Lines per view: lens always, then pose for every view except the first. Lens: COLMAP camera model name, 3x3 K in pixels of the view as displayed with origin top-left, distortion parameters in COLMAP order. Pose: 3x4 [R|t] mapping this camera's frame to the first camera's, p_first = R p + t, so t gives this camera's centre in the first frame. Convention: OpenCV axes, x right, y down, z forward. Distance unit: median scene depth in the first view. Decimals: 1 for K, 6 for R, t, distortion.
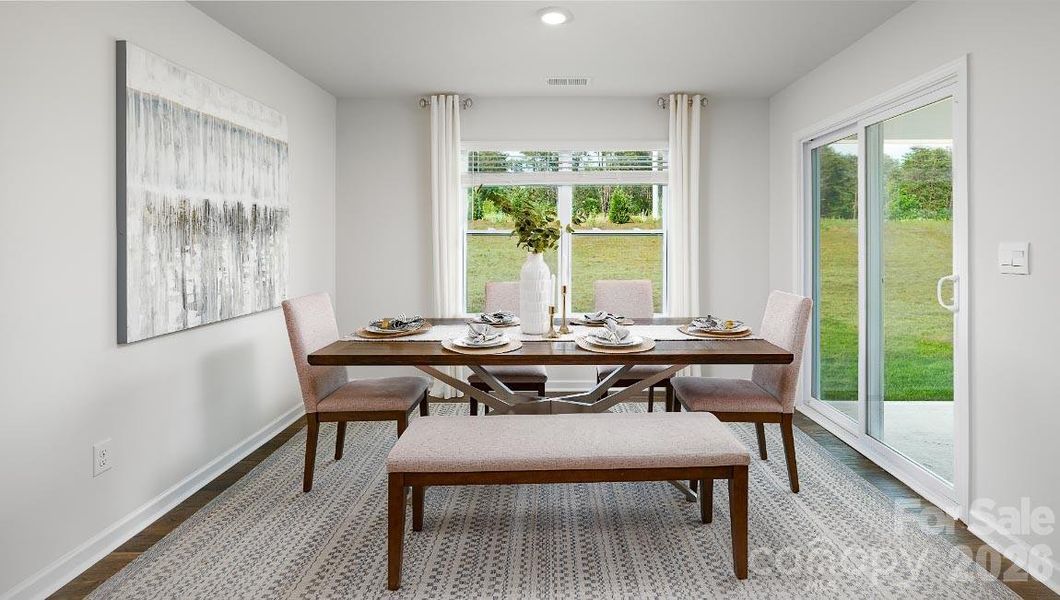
lens RADIAL K [[501.4, 0, 529.9], [0, 501.4, 240.7], [0, 0, 1]] dist [0.002399, 0.000040]
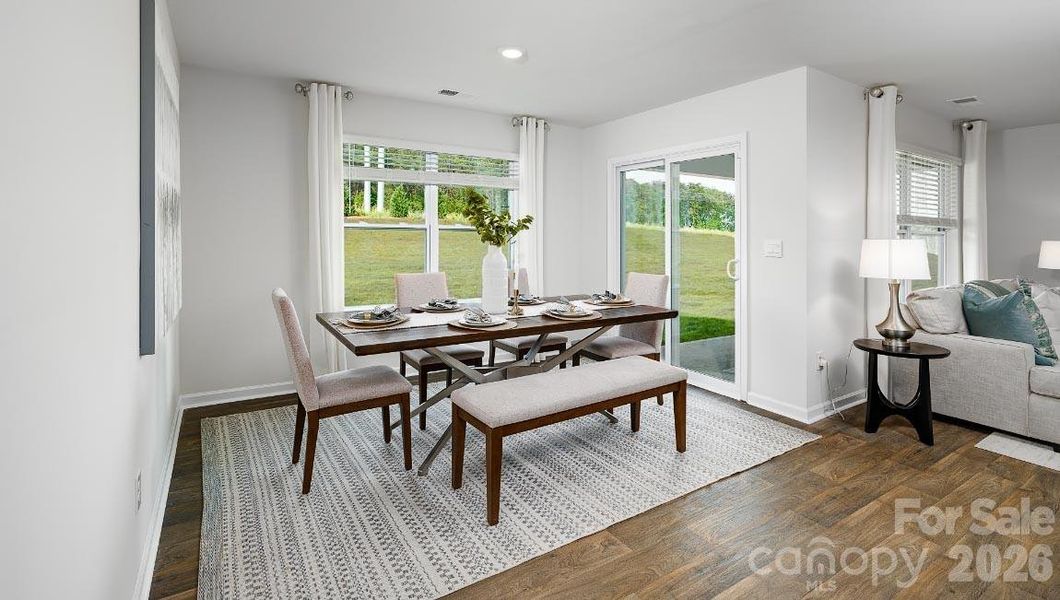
lens RADIAL K [[501.4, 0, 529.9], [0, 501.4, 240.7], [0, 0, 1]] dist [0.002399, 0.000040]
pose [[0.841114, 0.003592, 0.540845, -0.383589], [-0.010415, 0.999900, 0.009556, -0.001471], [-0.540757, -0.013670, 0.841068, -0.034727]]
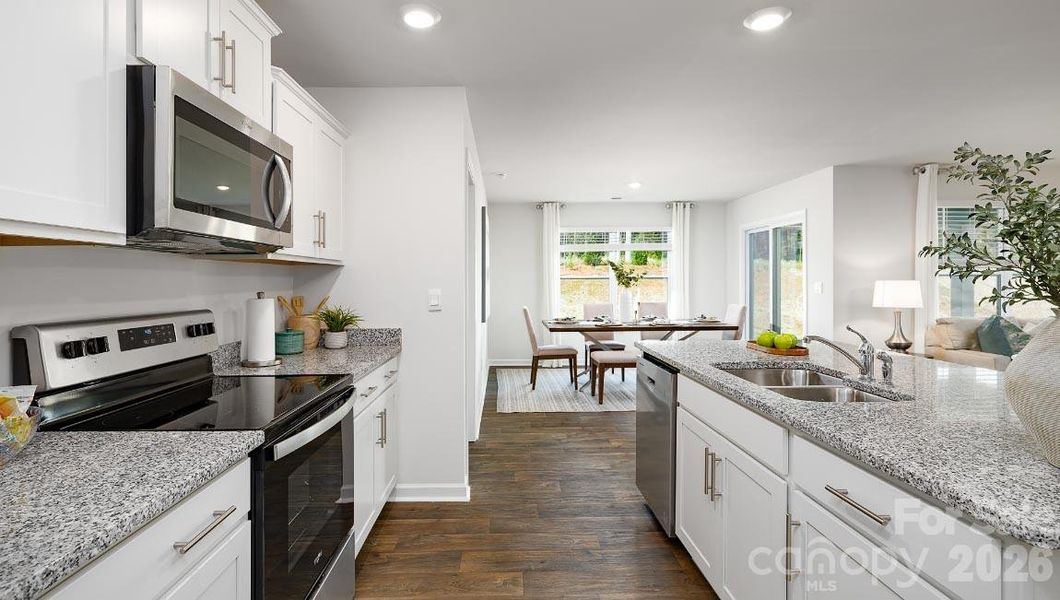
lens RADIAL K [[479.6, 0, 512.8], [0, 479.6, 267.2], [0, 0, 1]] dist [0.000128, -0.000100]
pose [[0.999719, -0.004803, 0.023219, -0.371629], [0.005500, 0.999533, -0.030057, -0.004237], [-0.023064, 0.030176, 0.999278, -0.777061]]
